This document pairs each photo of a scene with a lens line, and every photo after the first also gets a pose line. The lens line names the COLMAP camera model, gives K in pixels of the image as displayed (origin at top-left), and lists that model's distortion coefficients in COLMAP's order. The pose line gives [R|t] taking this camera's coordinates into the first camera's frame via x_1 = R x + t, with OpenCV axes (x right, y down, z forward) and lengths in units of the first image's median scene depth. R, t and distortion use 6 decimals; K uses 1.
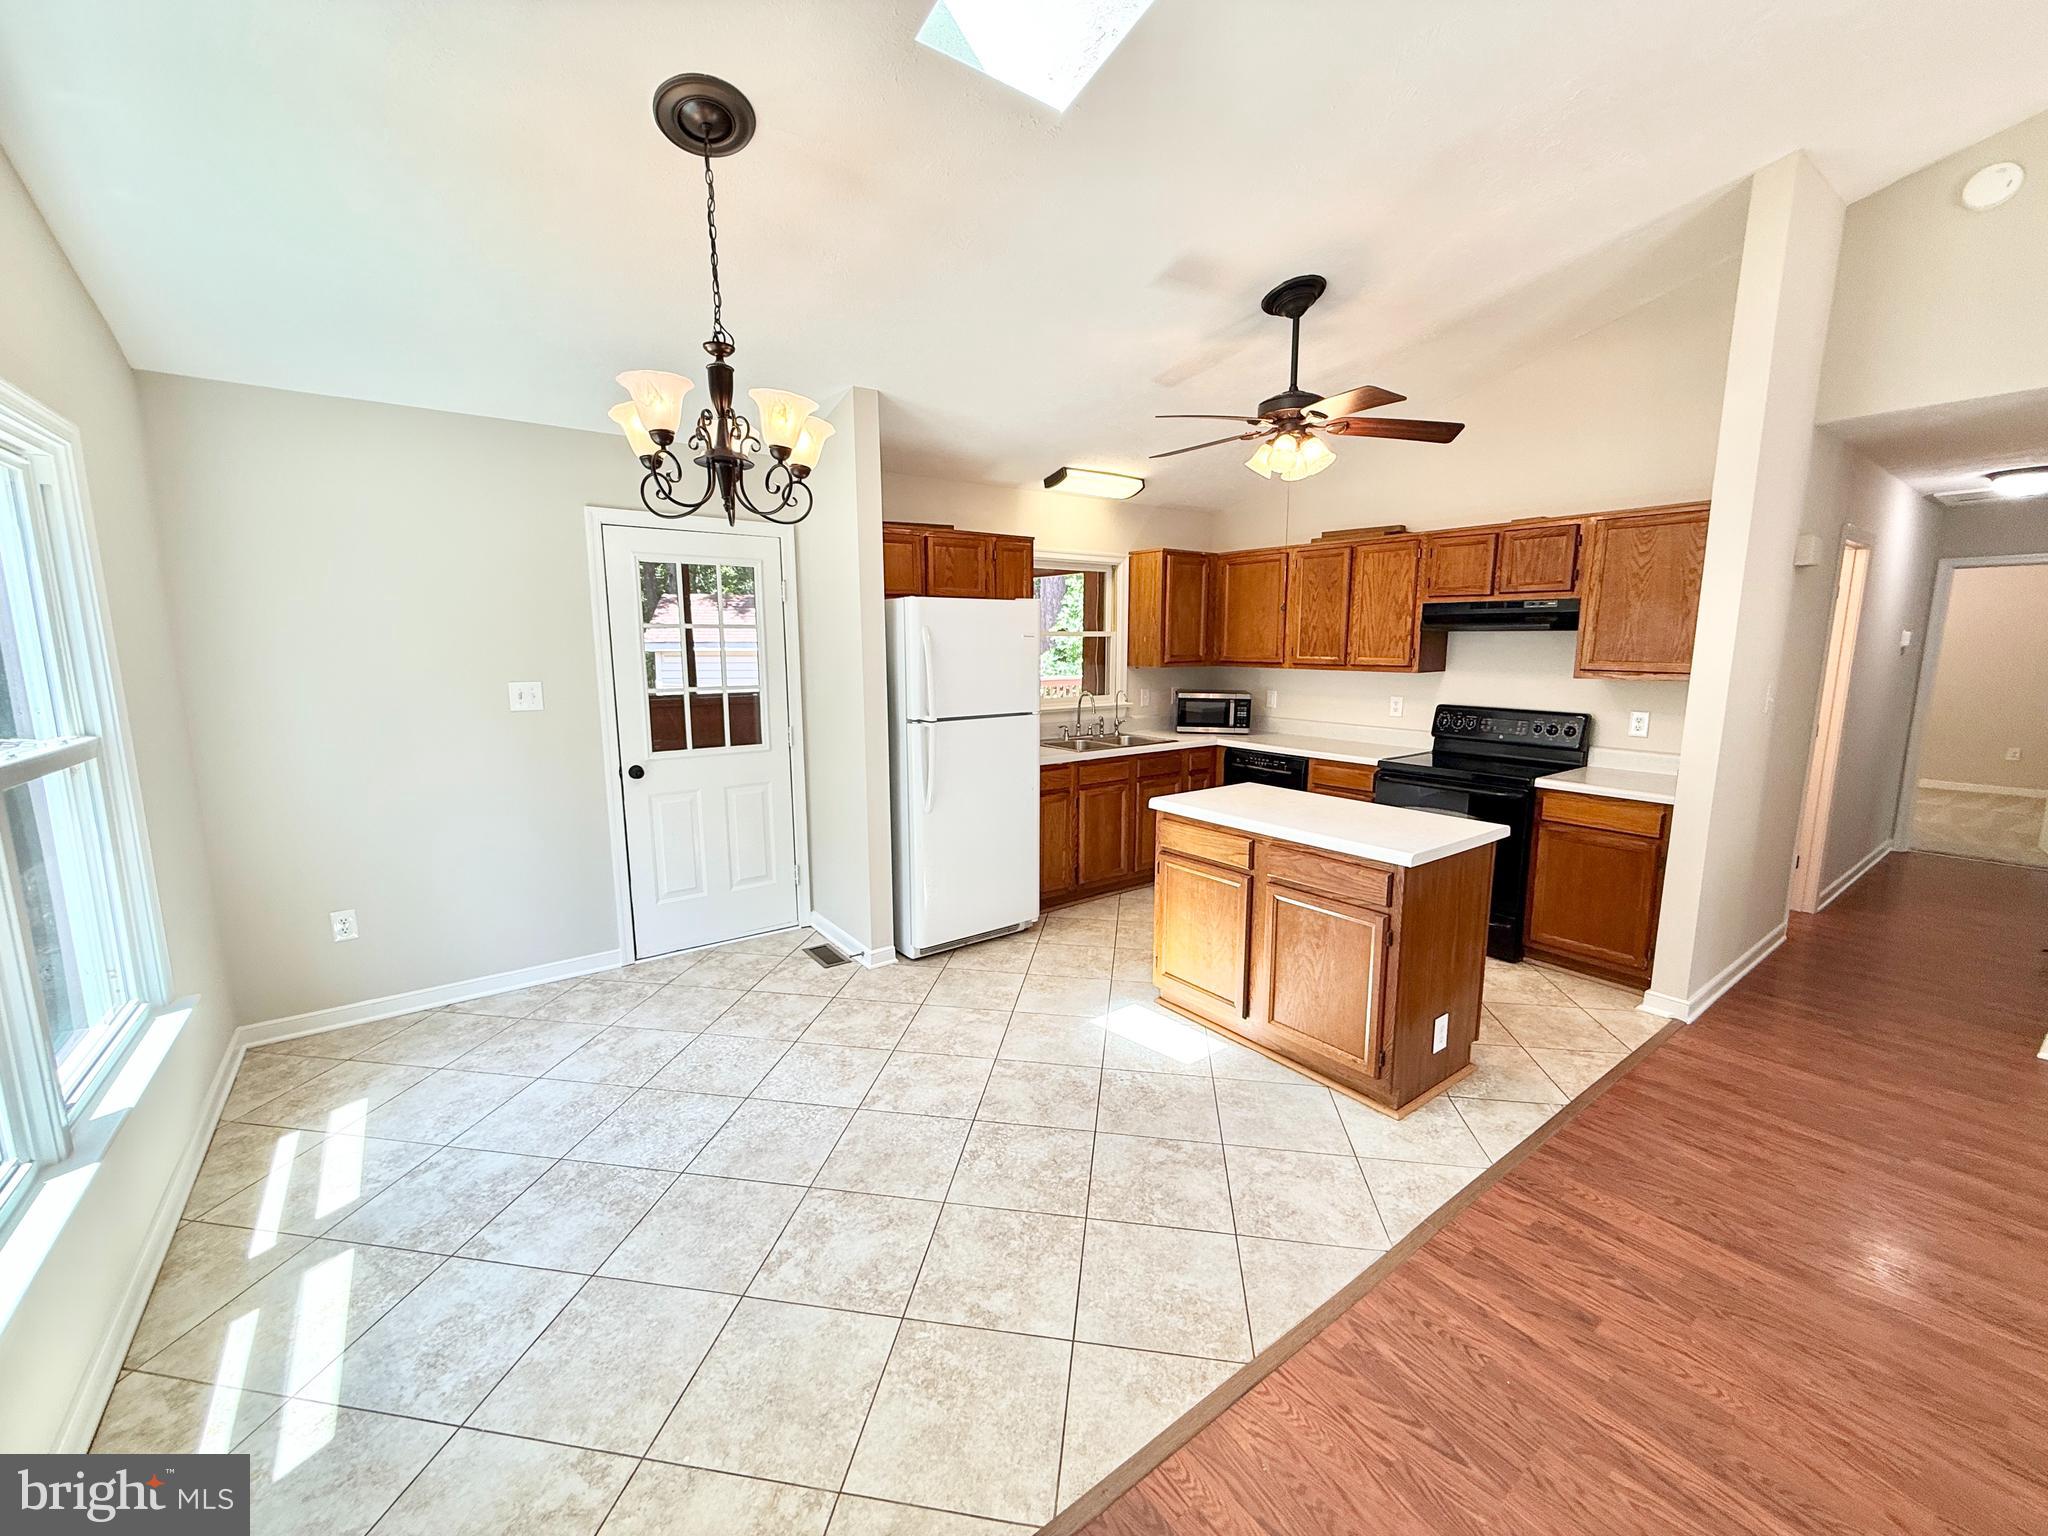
lens RADIAL K [[815.7, 0, 1016.5], [0, 815.7, 767.2], [0, 0, 1]] dist [-0.001079, -0.000005]
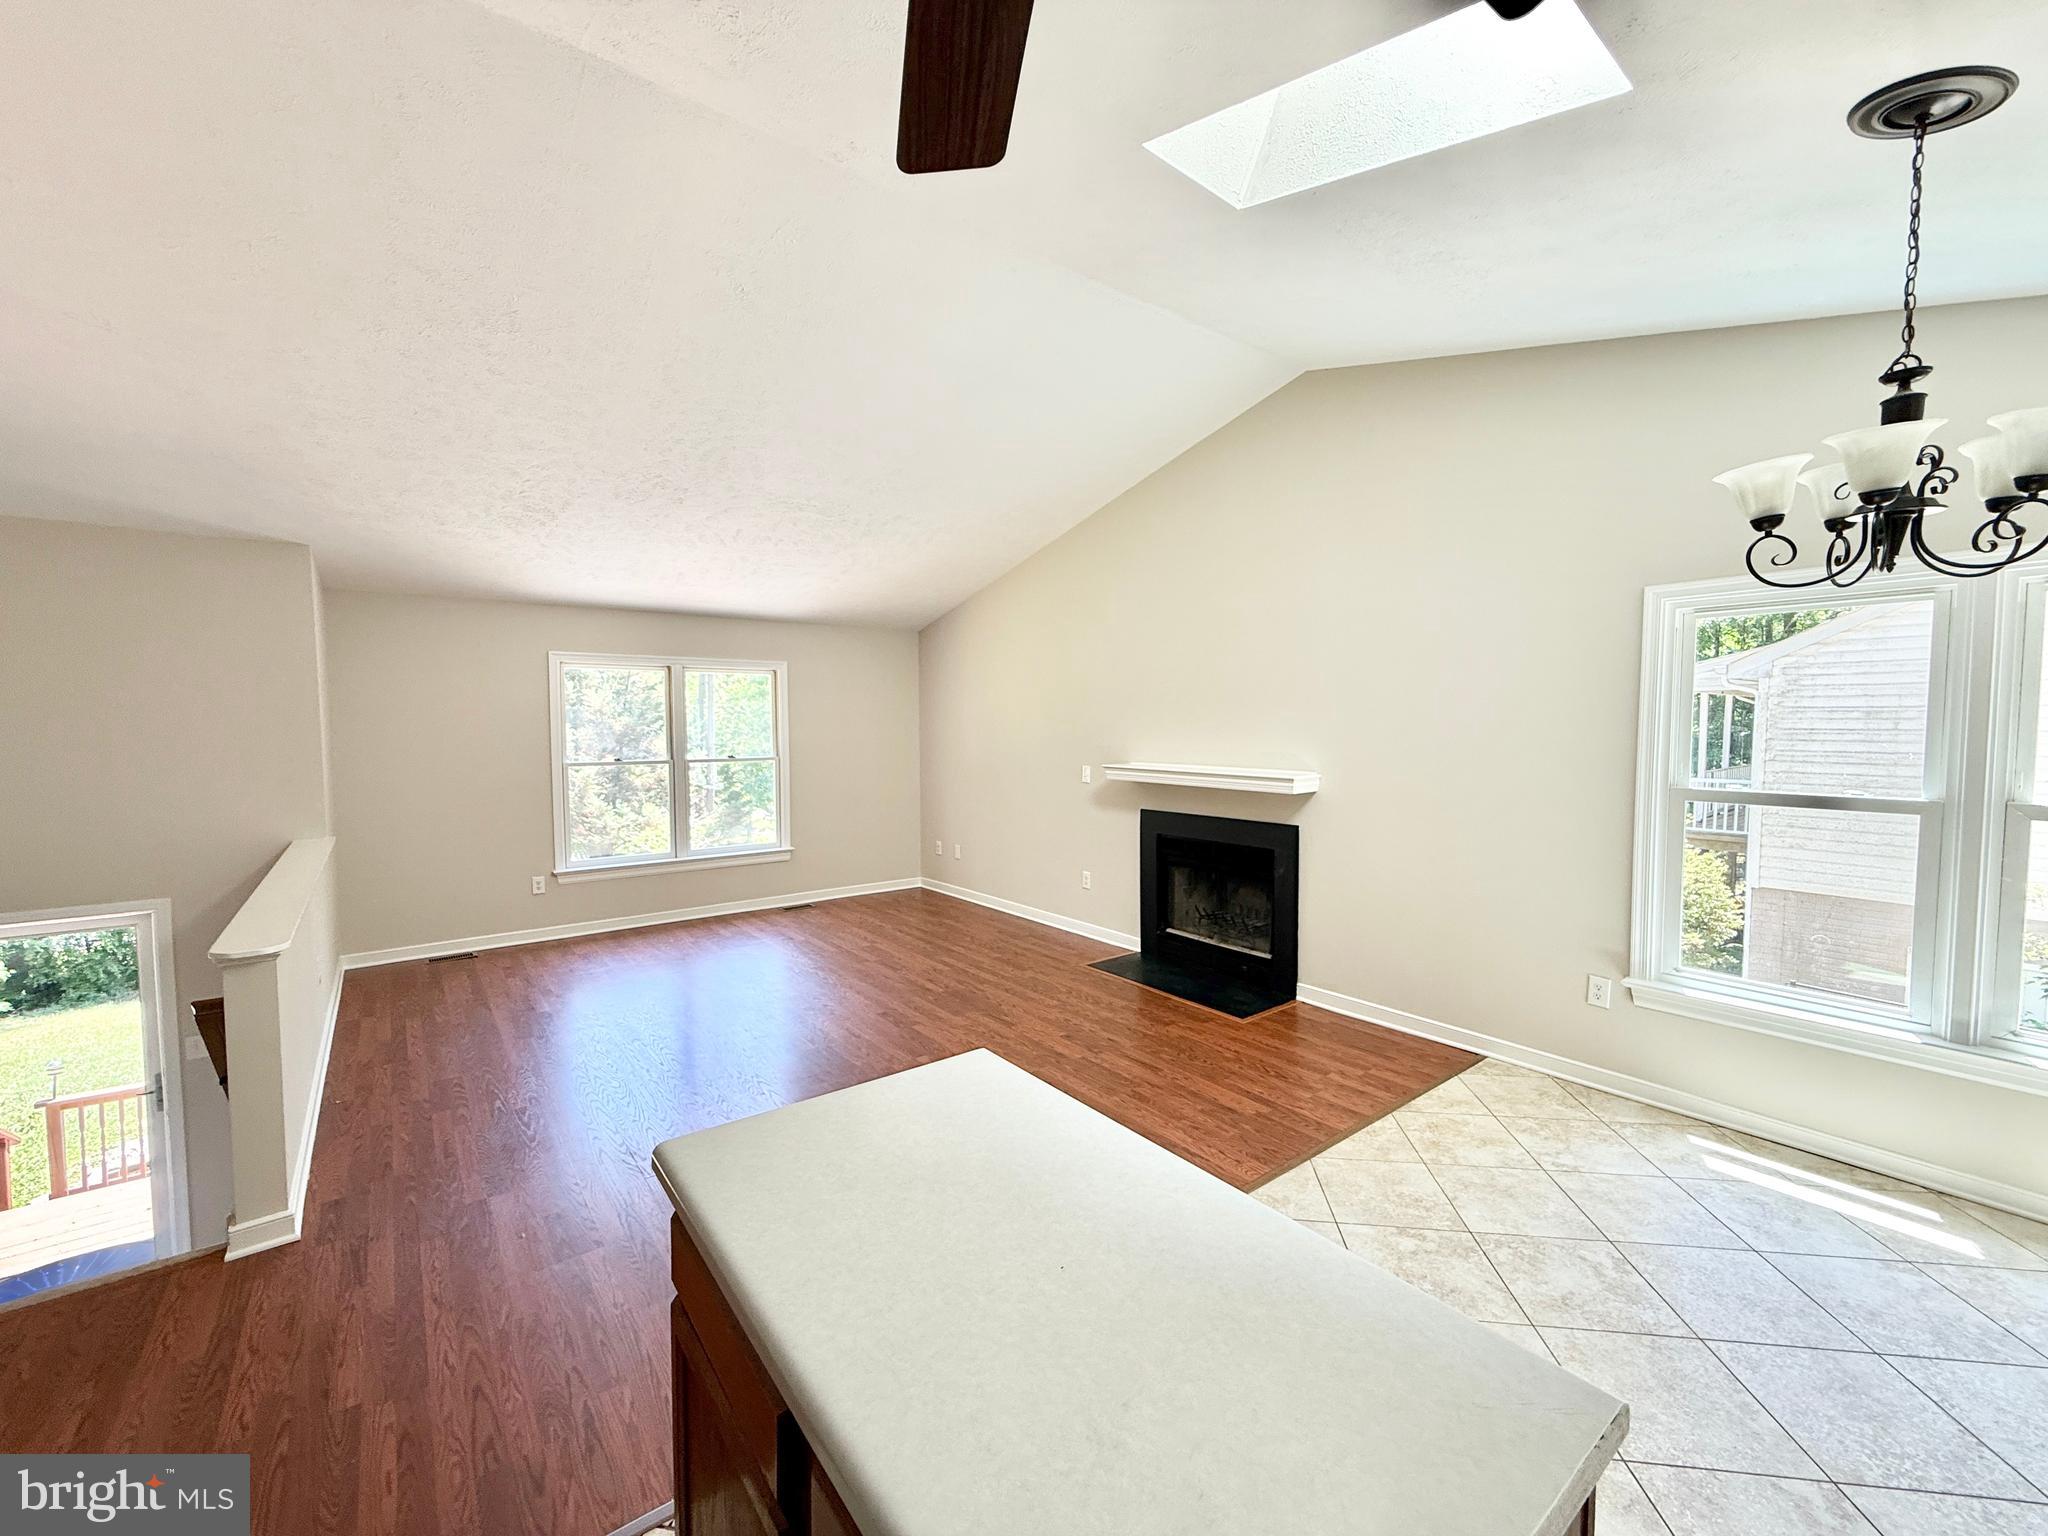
lens RADIAL K [[815.7, 0, 1018.4], [0, 815.7, 766.3], [0, 0, 1]] dist [-0.001079, -0.000005]
pose [[-0.999711, 0.007502, -0.022837, 0.319537], [0.002560, 0.977871, 0.209194, -0.178437], [0.023901, 0.209075, -0.977608, 1.089499]]
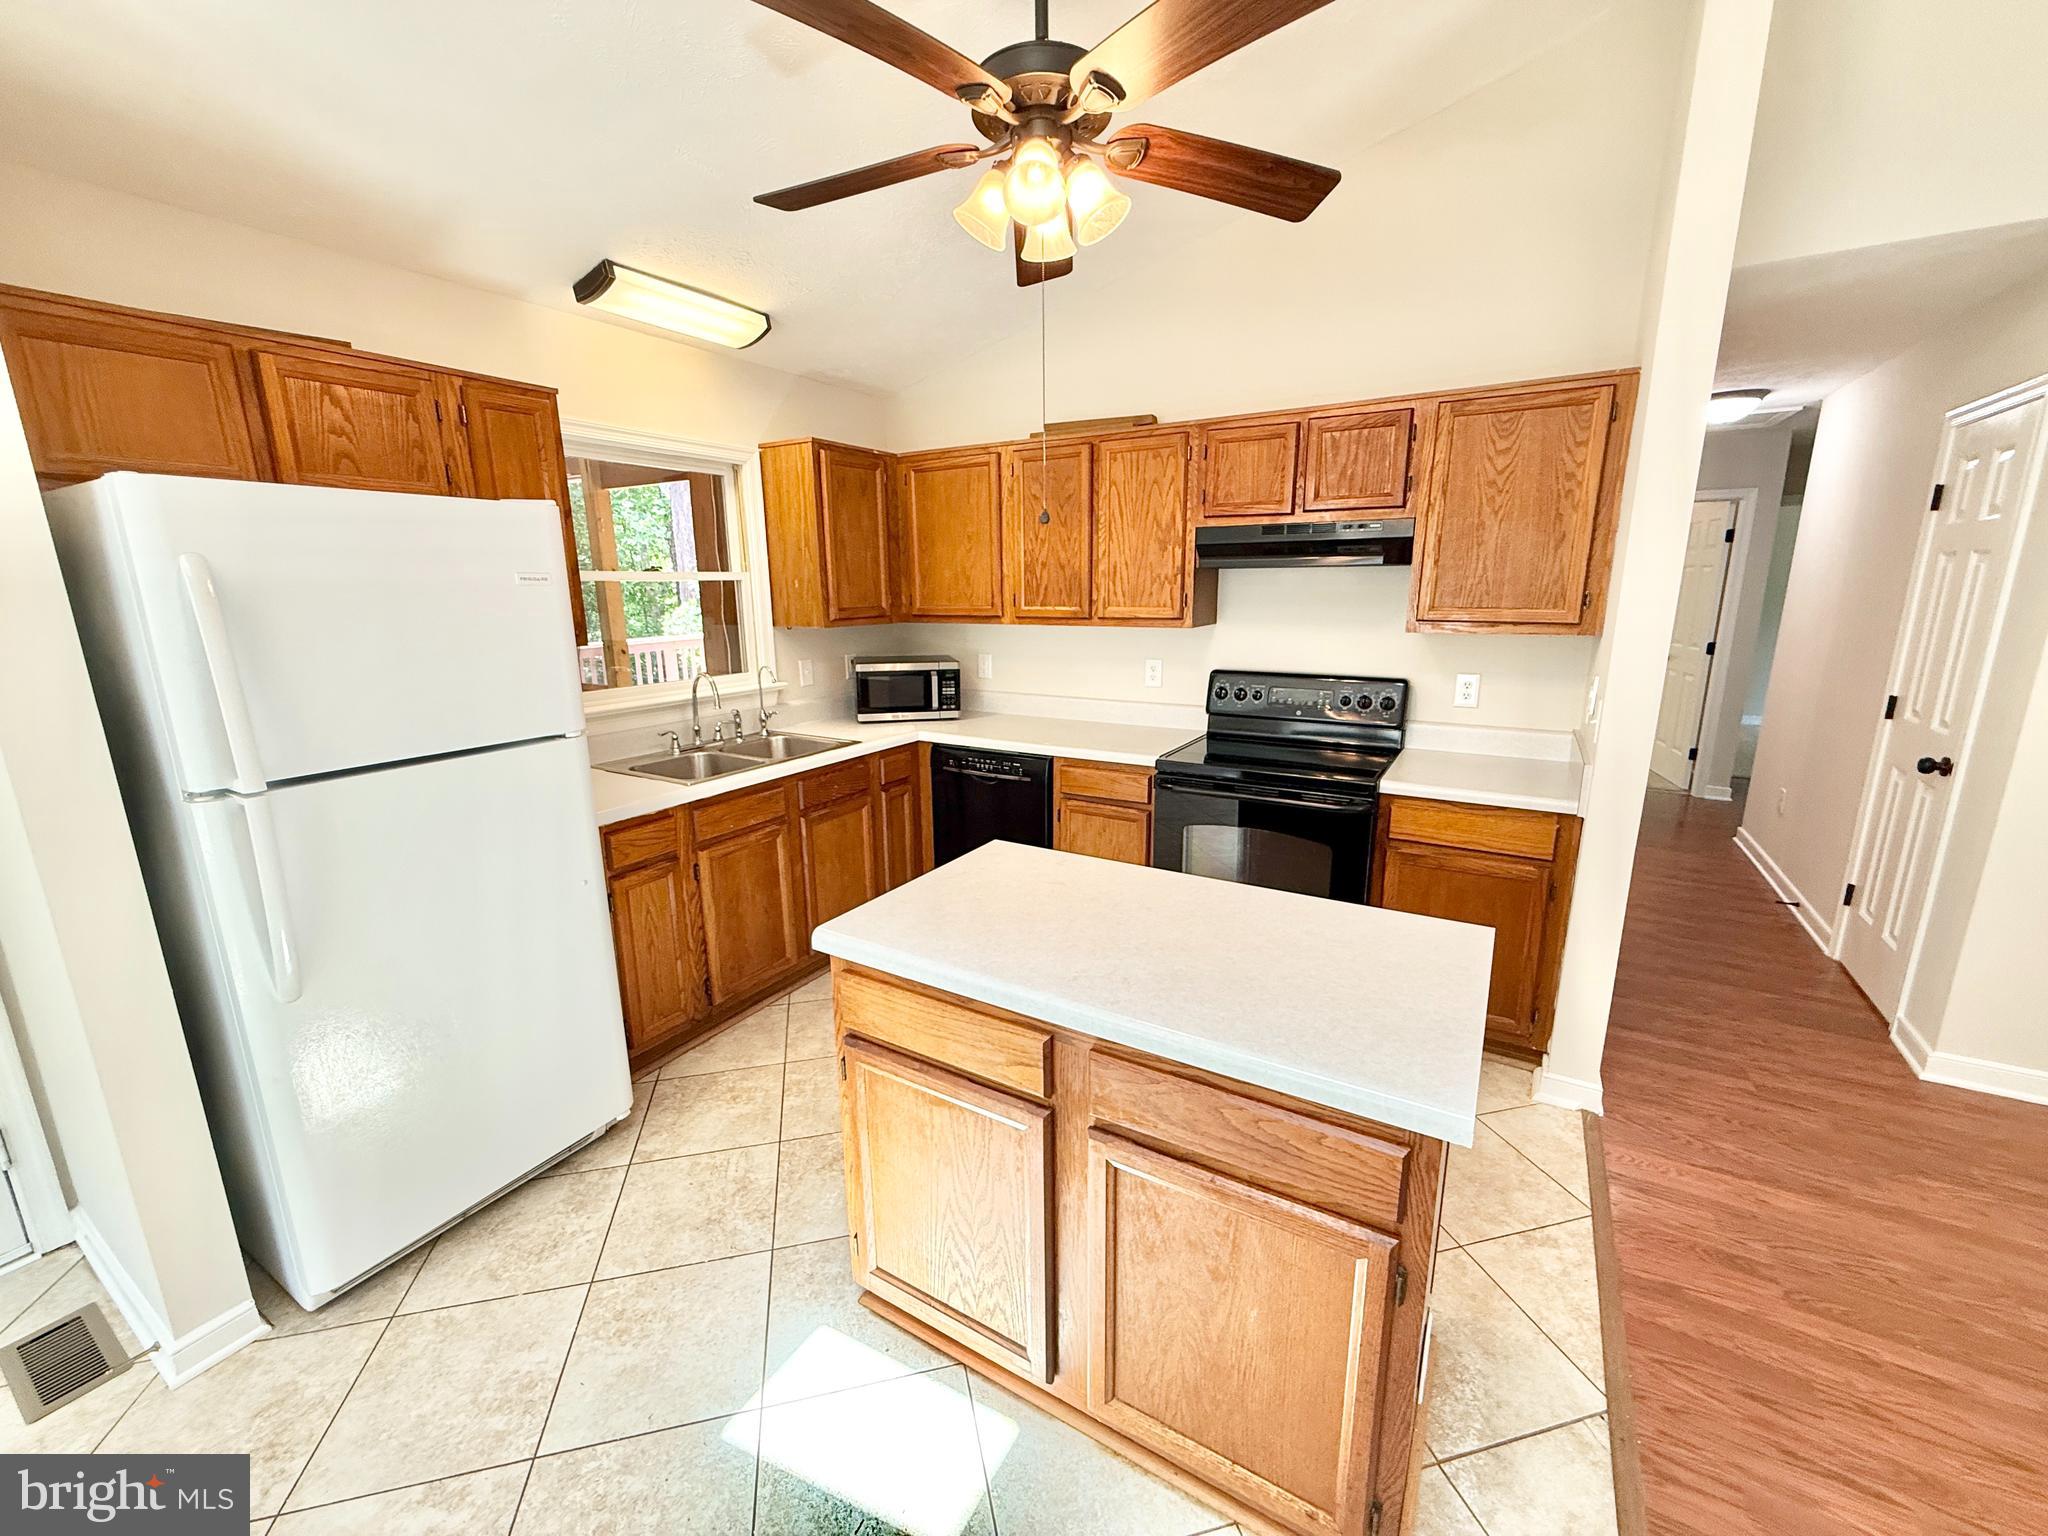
lens RADIAL K [[815.7, 0, 1016.7], [0, 815.7, 765.7], [0, 0, 1]] dist [-0.001079, -0.000005]
pose [[0.924819, -0.091711, 0.369187, 0.098909], [0.068541, 0.994793, 0.075422, -0.074166], [-0.374181, -0.044447, 0.926290, 0.486654]]
